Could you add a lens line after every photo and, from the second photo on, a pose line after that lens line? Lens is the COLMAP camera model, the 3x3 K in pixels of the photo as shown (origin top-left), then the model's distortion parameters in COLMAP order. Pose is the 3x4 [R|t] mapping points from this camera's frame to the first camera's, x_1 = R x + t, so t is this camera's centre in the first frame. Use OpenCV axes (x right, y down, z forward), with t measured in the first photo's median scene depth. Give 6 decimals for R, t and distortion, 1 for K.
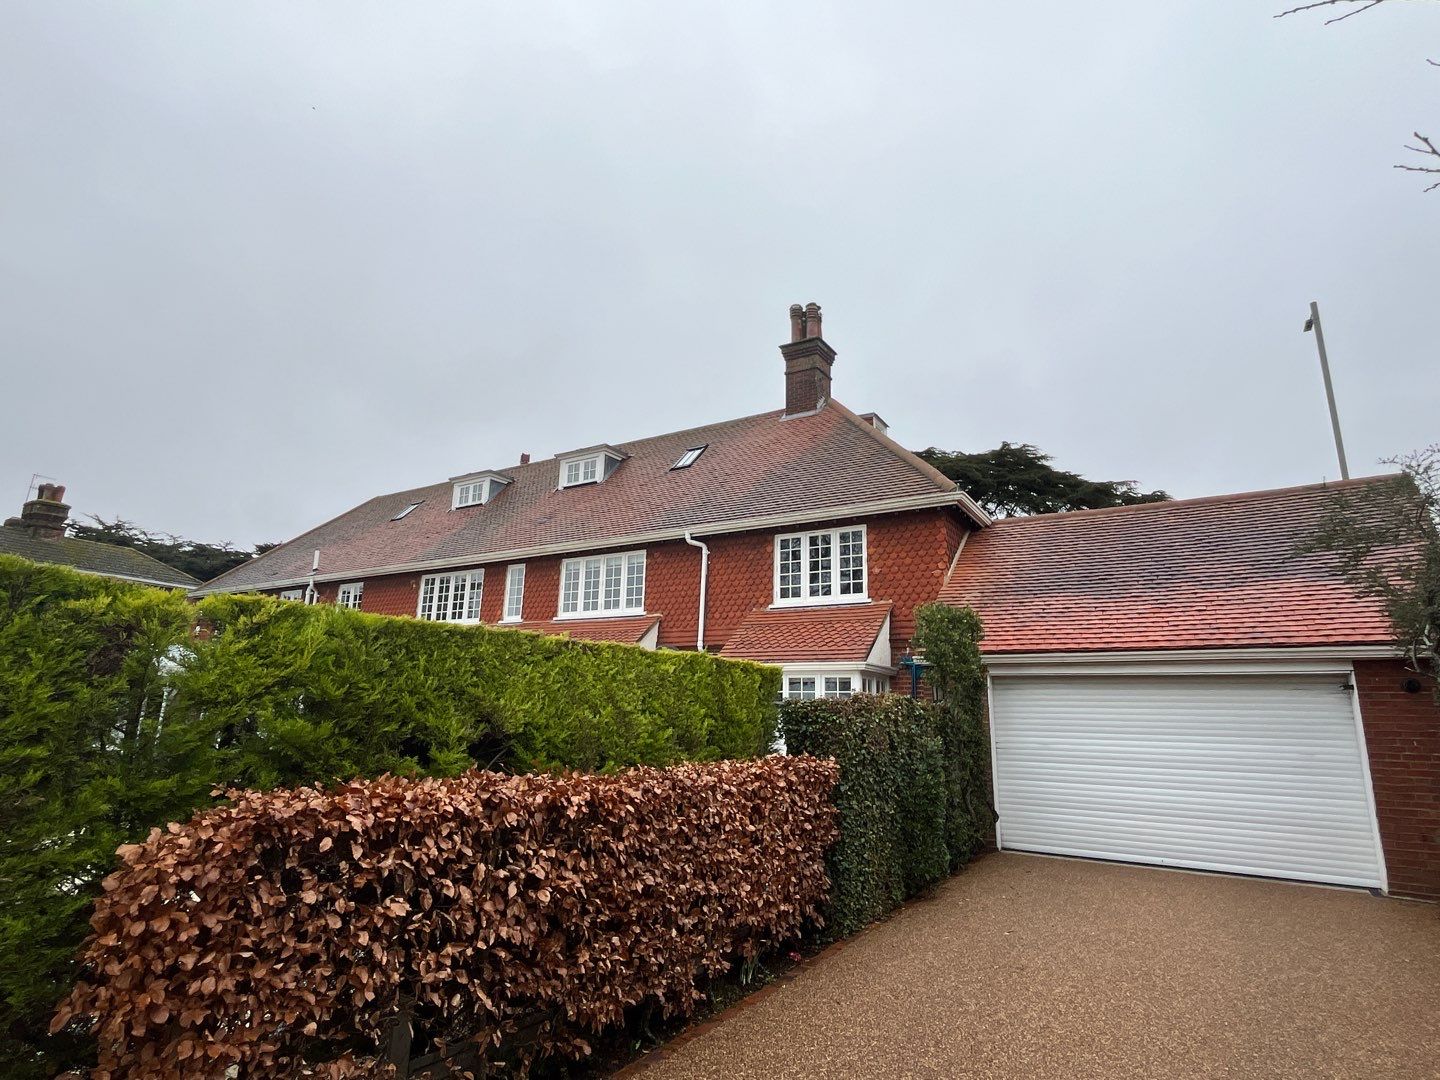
lens RADIAL K [[729.4, 0, 721.6], [0, 729.4, 542.7], [0, 0, 1]] dist [-0.000851, -0.000496]
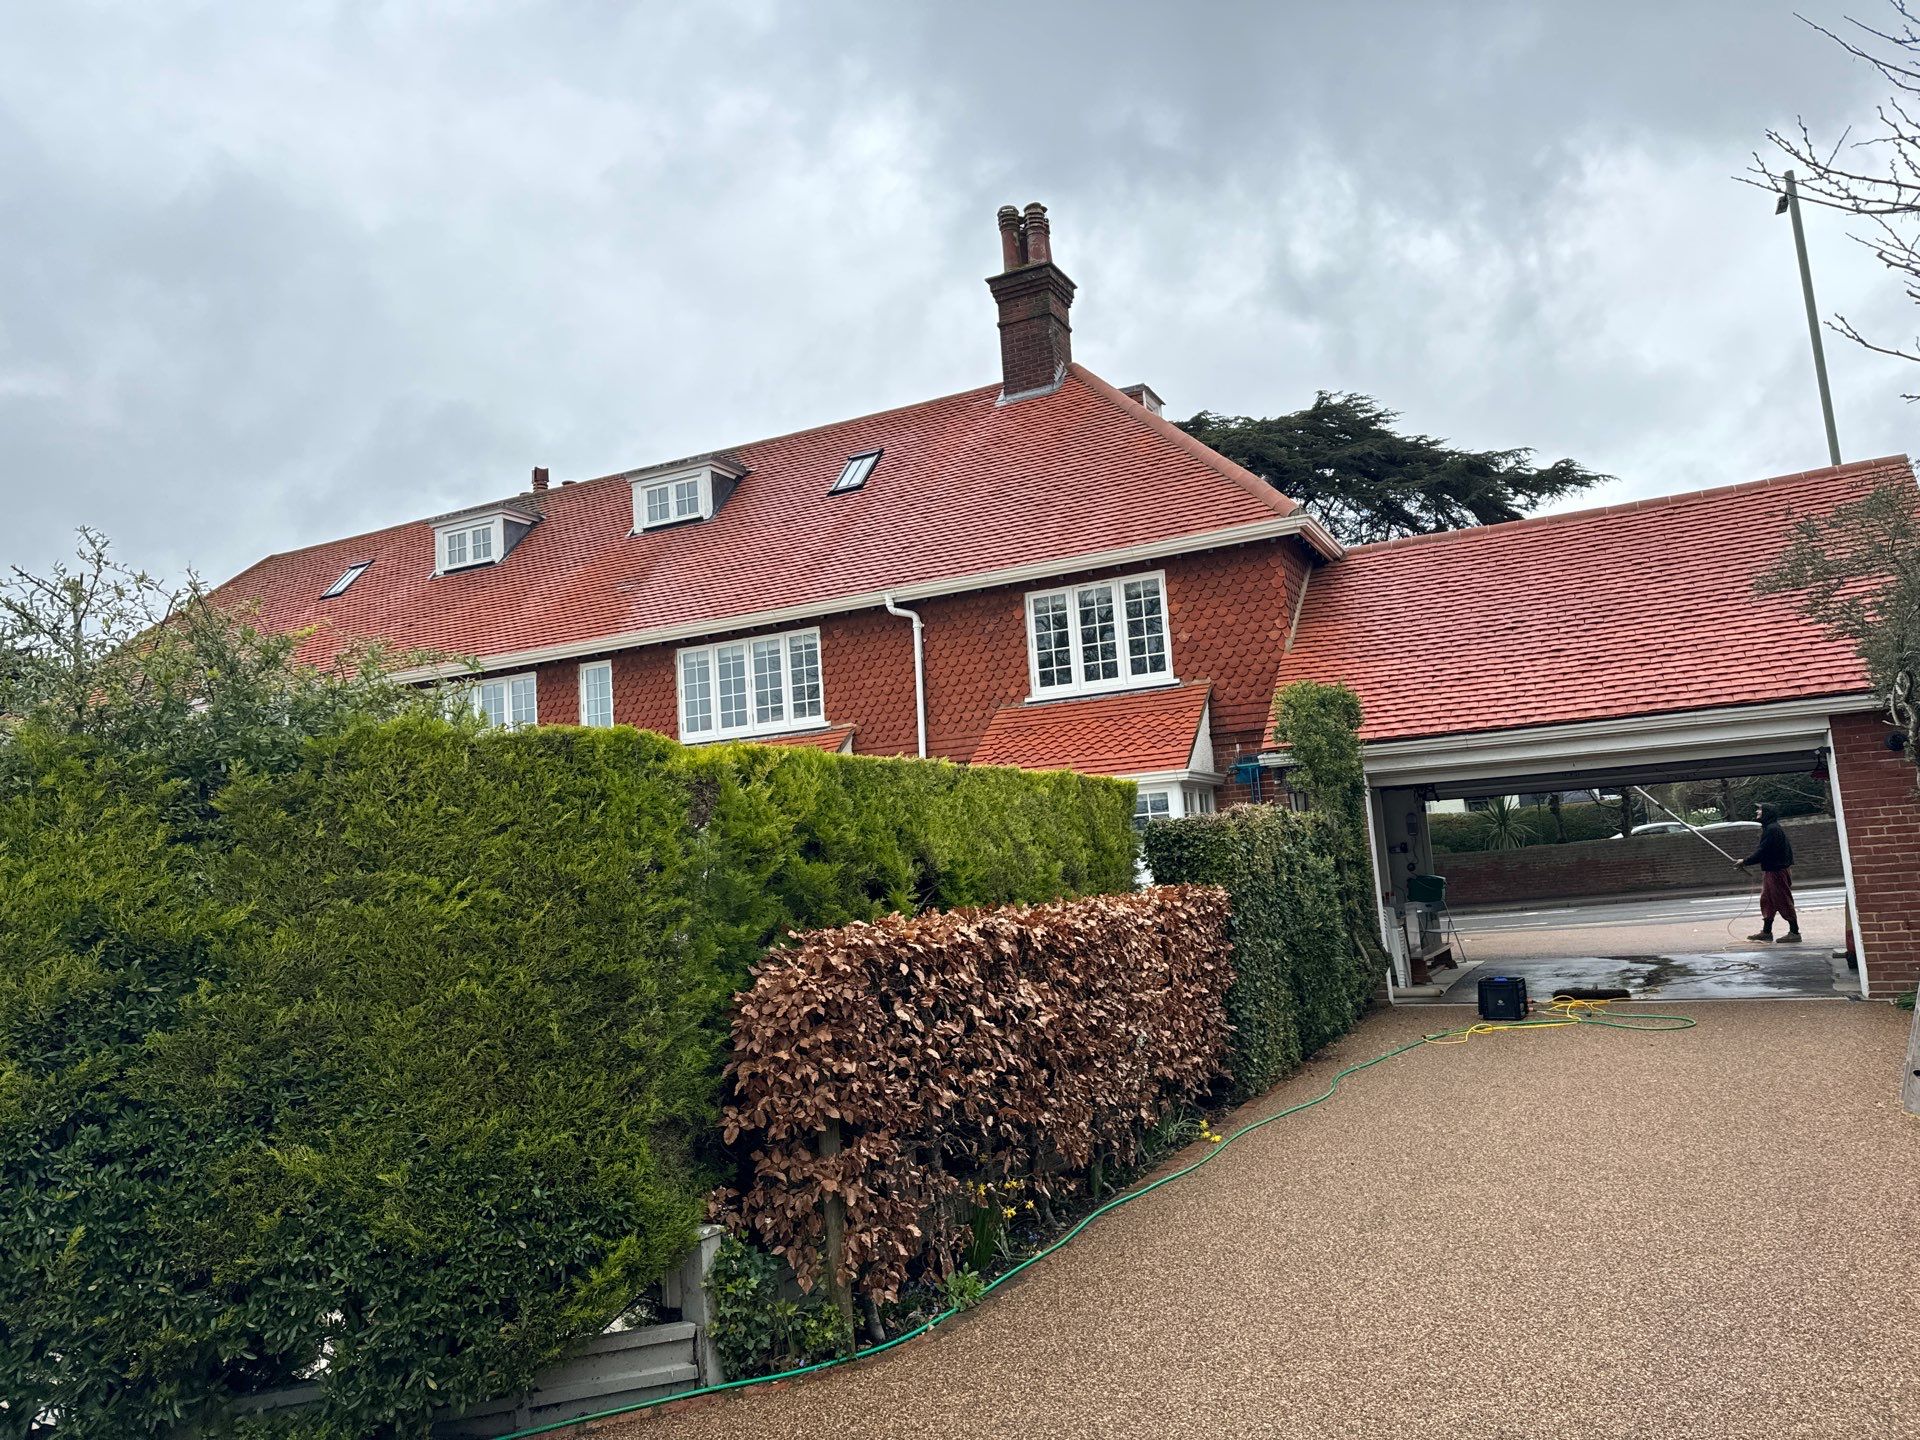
lens RADIAL K [[1294.0, 0, 959.7], [0, 1294.0, 695.9], [0, 0, 1]] dist [0.134217, -0.174403]
pose [[0.990797, -0.076268, 0.111827, -0.286181], [0.065895, 0.993418, 0.093693, -0.071449], [-0.118237, -0.085462, 0.989301, -0.390391]]
